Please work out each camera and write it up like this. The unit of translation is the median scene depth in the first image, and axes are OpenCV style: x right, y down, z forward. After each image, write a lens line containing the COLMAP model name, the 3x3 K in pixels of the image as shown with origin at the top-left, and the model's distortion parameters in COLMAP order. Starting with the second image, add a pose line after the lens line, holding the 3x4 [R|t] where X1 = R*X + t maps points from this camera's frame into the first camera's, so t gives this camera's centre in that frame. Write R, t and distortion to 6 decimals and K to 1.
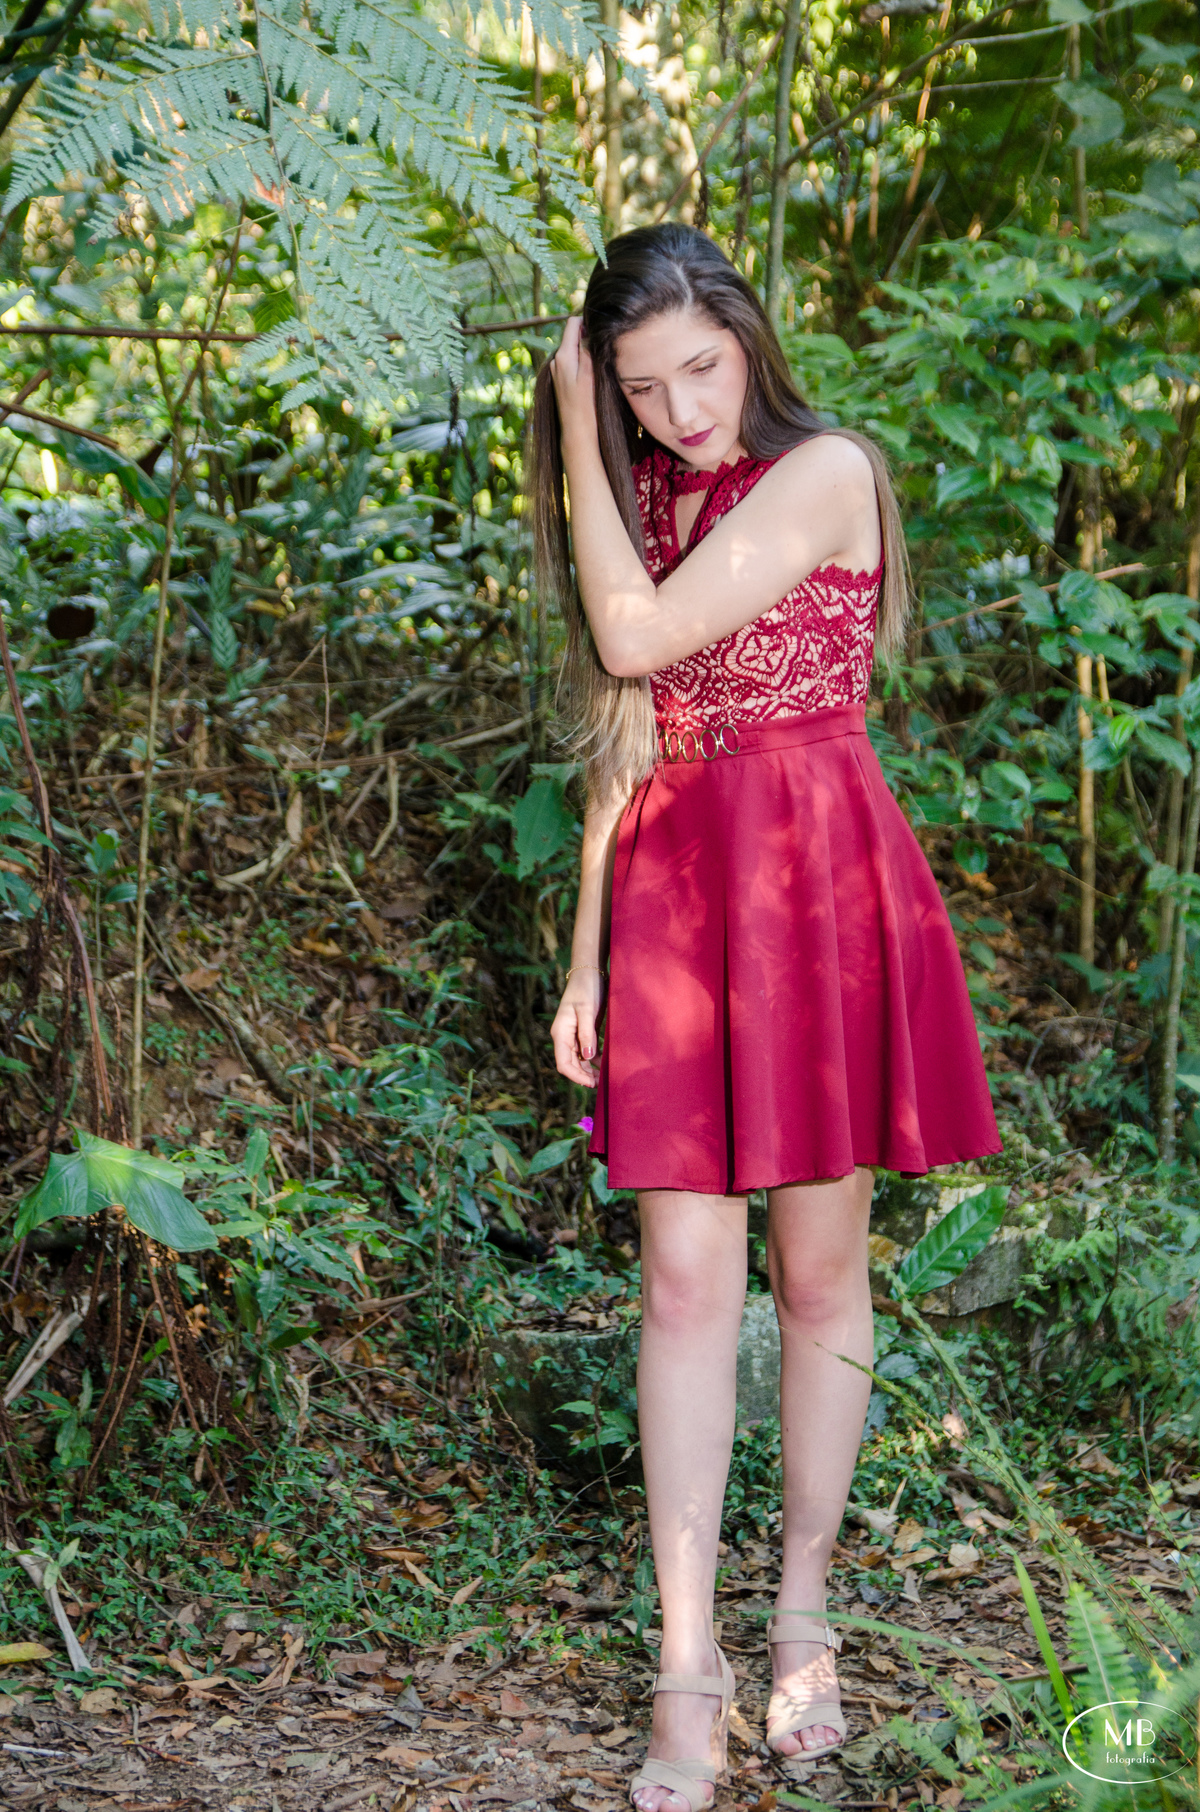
lens RADIAL K [[3090.1, 0, 599.0], [0, 3090.1, 907.3], [0, 0, 1]] dist [0.037297, 0.000000]
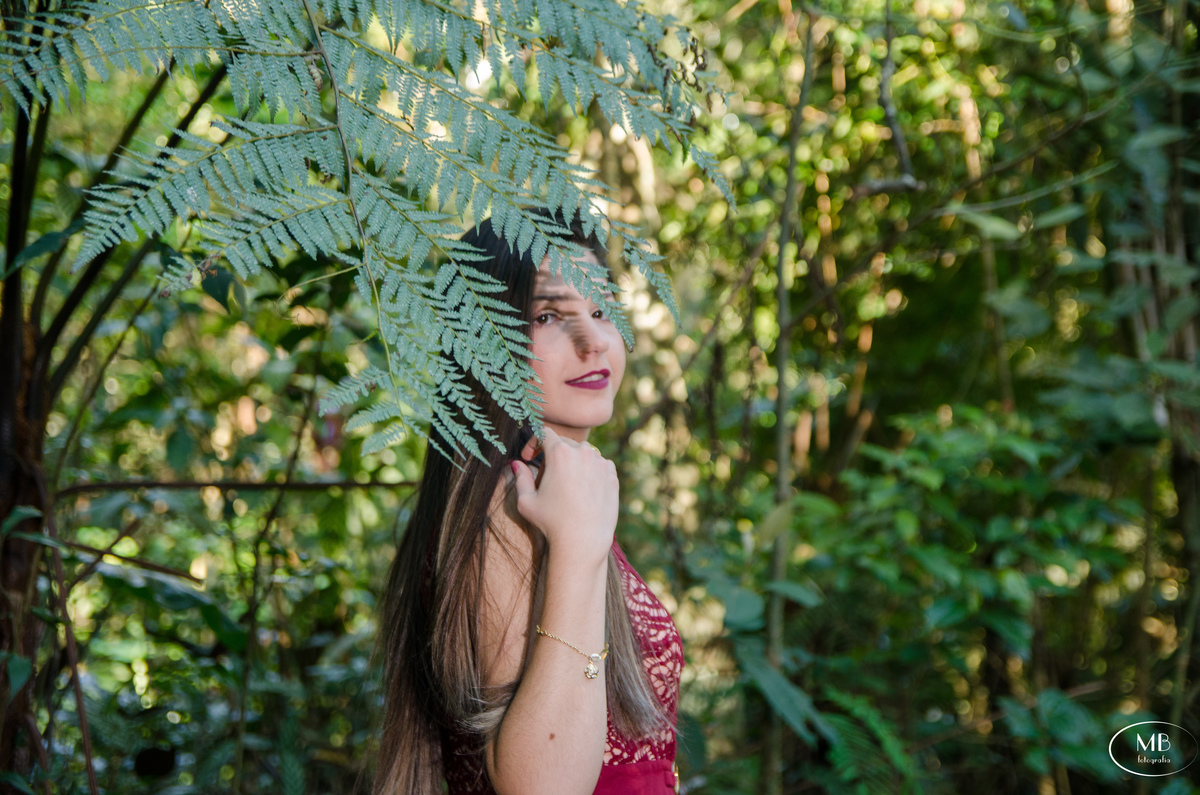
lens RADIAL K [[2547.2, 0, 603.9], [0, 2547.2, 396.9], [0, 0, 1]] dist [0.413223, 0.000000]
pose [[0.999752, -0.022156, 0.002026, -0.026646], [0.022019, 0.972319, -0.232616, 0.008034], [0.003184, 0.232603, 0.972566, 0.205915]]
